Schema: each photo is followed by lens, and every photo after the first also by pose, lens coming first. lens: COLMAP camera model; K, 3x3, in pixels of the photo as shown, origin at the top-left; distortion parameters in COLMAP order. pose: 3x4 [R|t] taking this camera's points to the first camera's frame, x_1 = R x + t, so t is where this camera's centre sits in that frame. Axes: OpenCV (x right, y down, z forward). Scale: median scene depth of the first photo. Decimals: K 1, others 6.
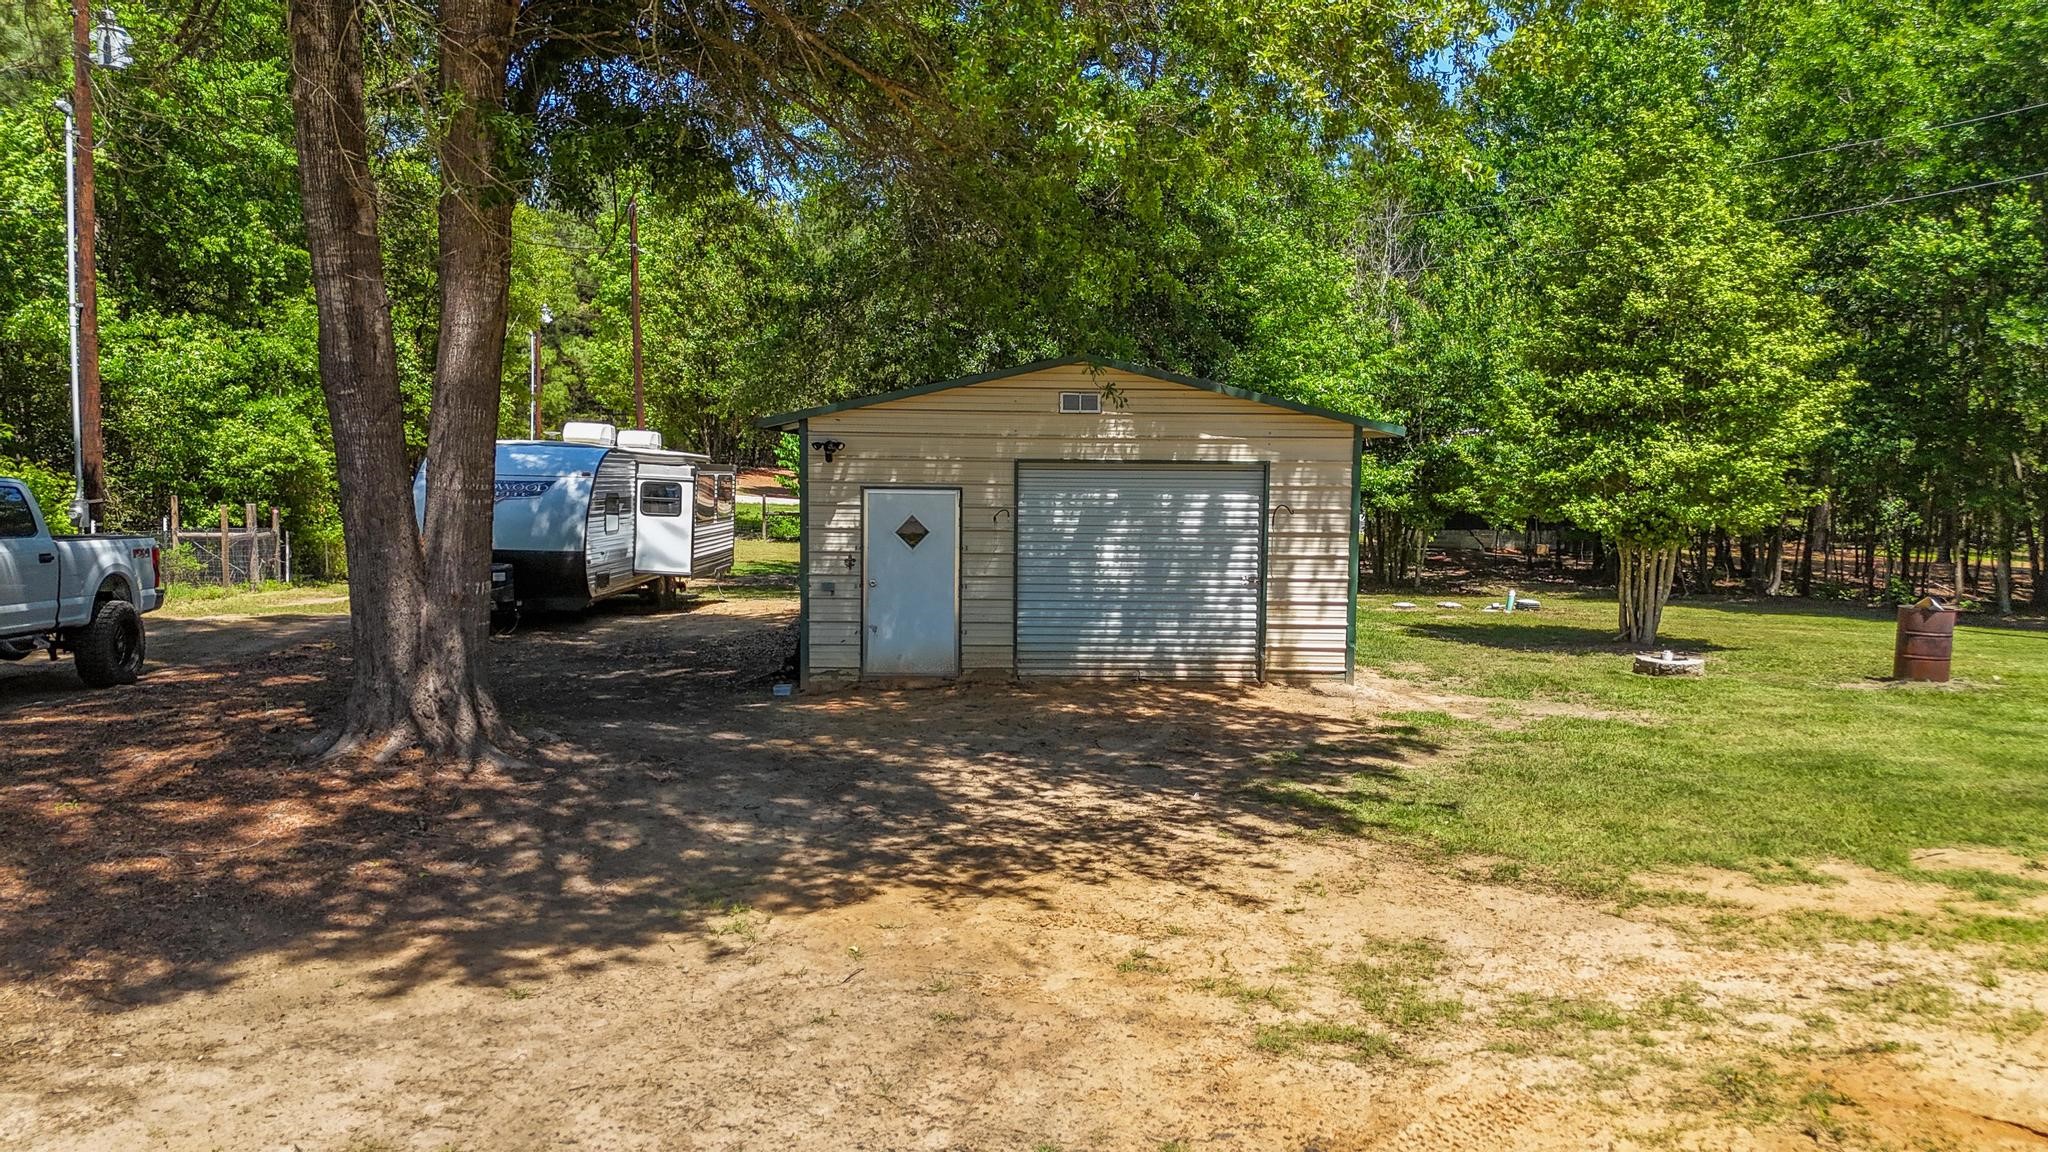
lens RADIAL K [[1533.0, 0, 1024.0], [0, 1533.0, 576.0], [0, 0, 1]] dist [0.024655, -0.001035]
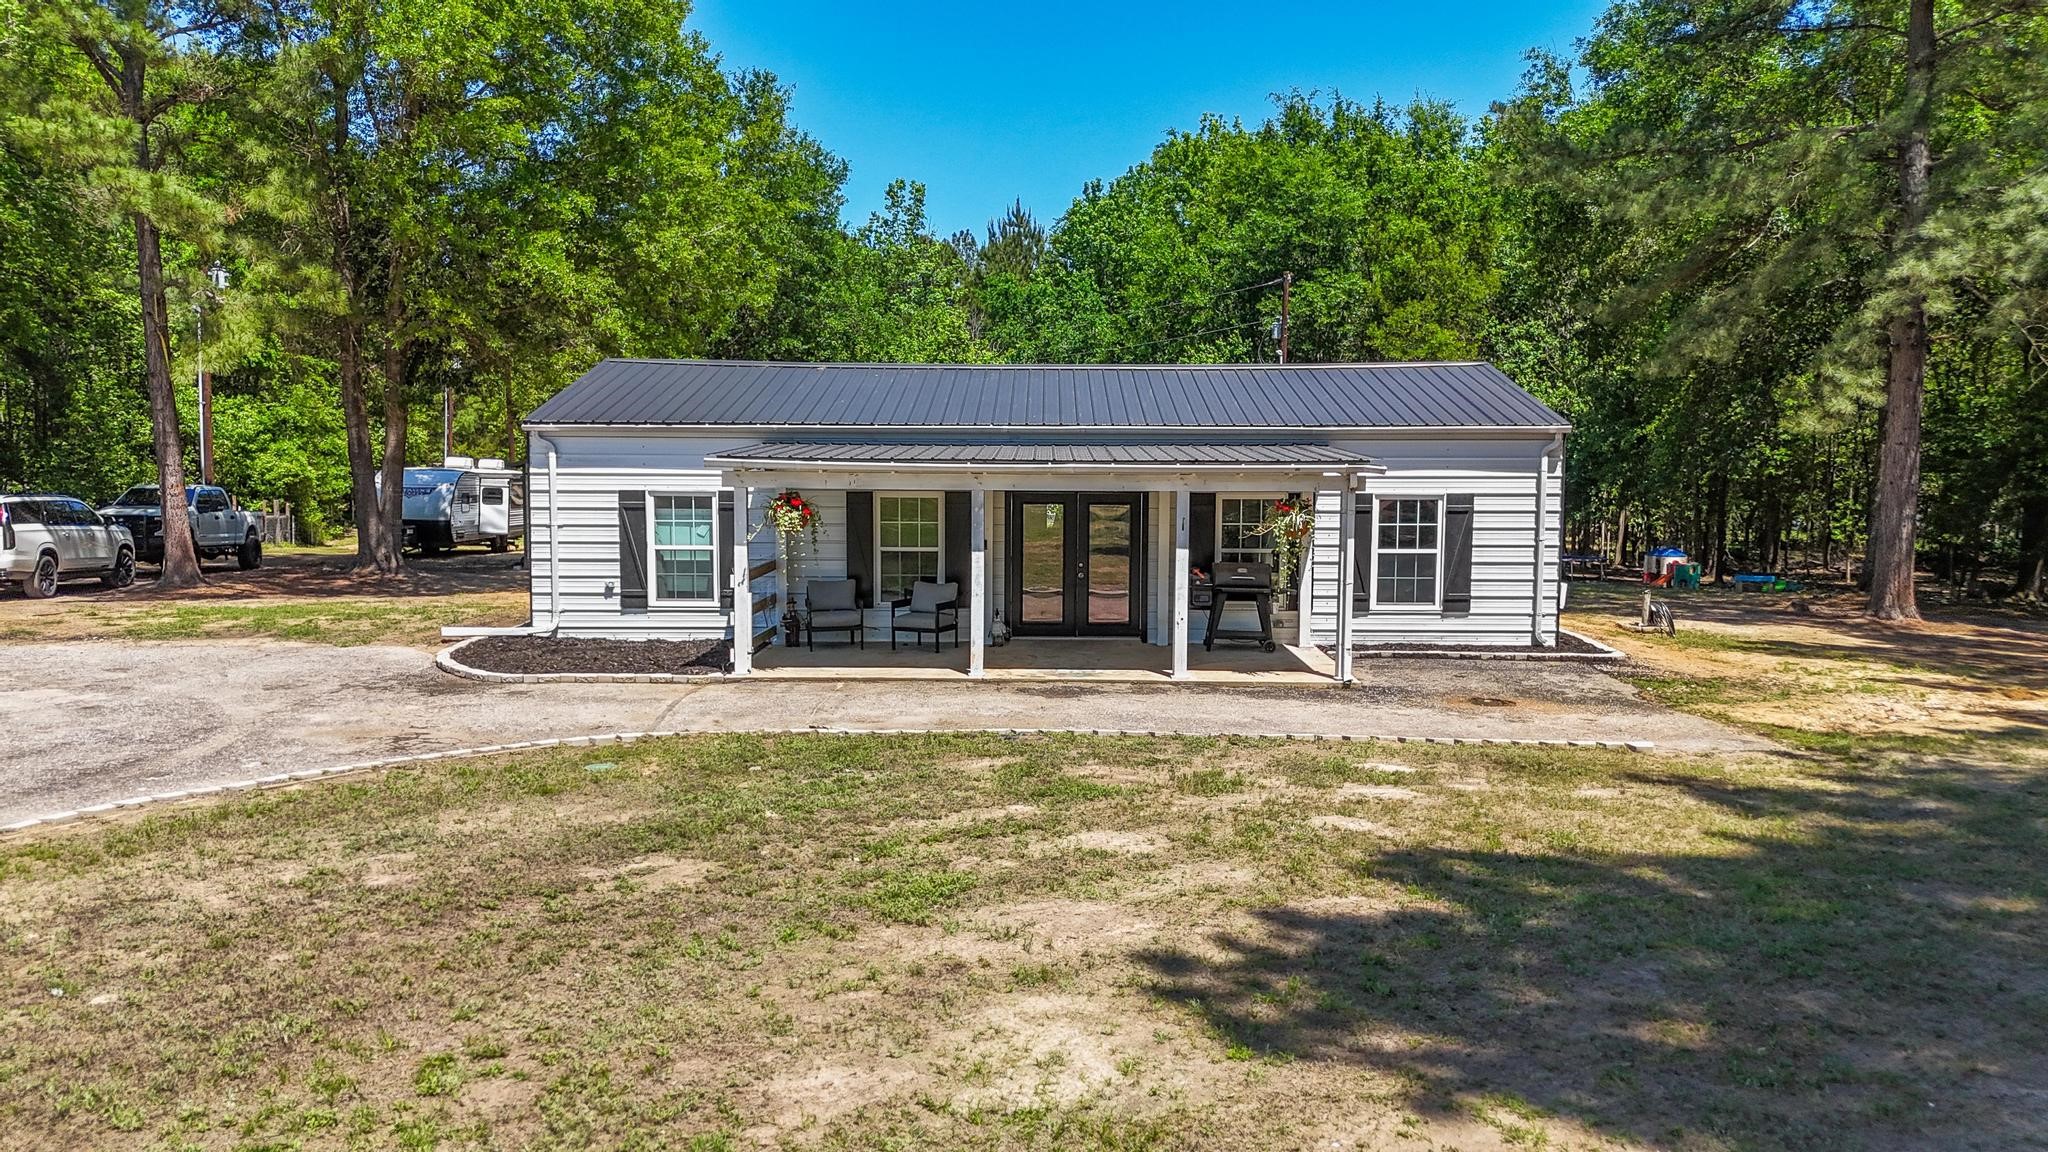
lens RADIAL K [[1533.0, 0, 1024.0], [0, 1533.0, 576.0], [0, 0, 1]] dist [0.024655, -0.001035]
pose [[0.999260, -0.003544, 0.038303, 0.433932], [0.003640, 0.999990, -0.002445, 0.070239], [-0.038294, 0.002582, 0.999263, -1.183976]]
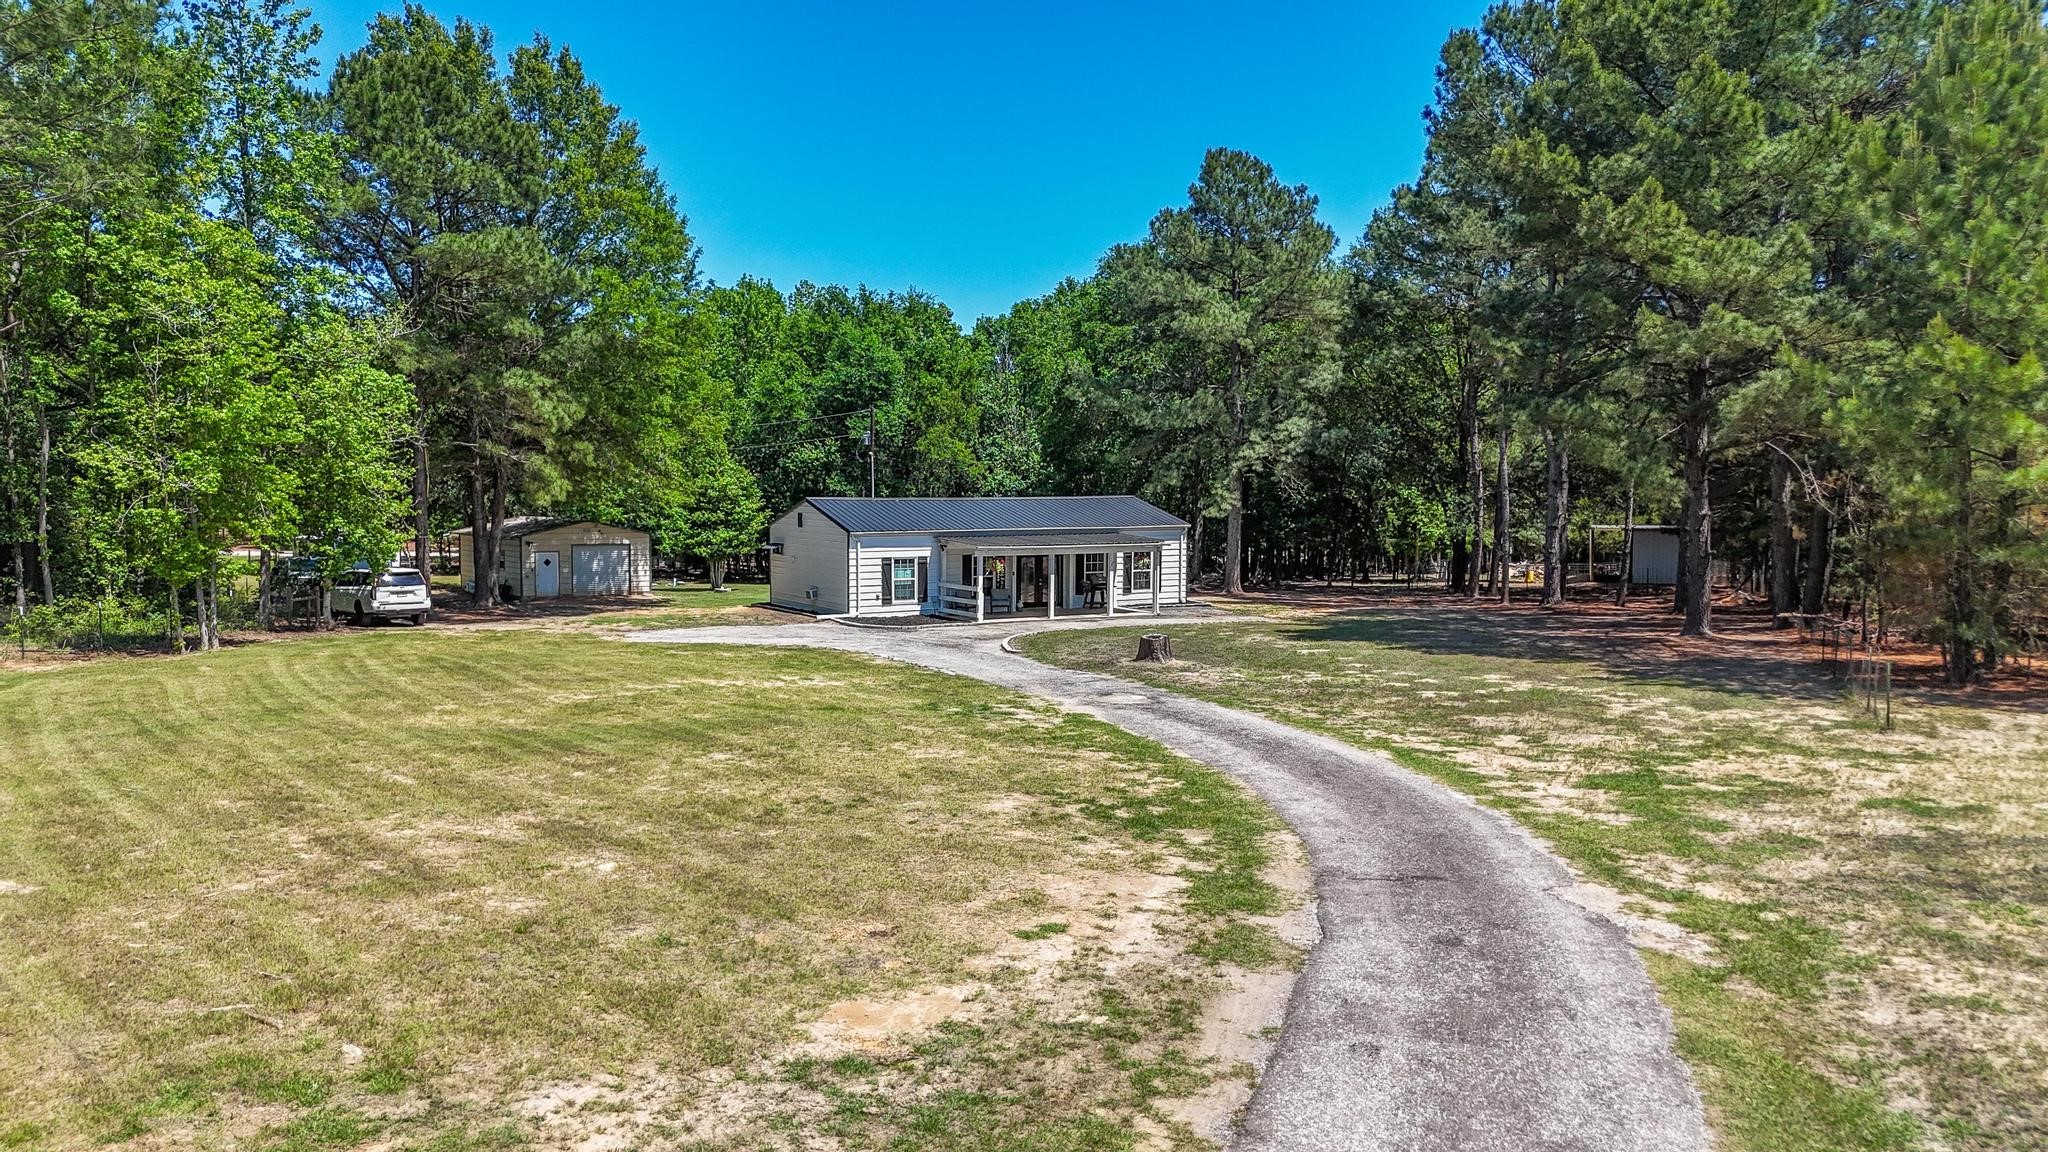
lens RADIAL K [[1533.0, 0, 1024.0], [0, 1533.0, 576.0], [0, 0, 1]] dist [0.024655, -0.001035]
pose [[0.844204, -0.039638, 0.534554, -0.897485], [0.048258, 0.998833, -0.002148, 0.058398], [-0.533845, 0.027610, 0.845132, -2.386035]]
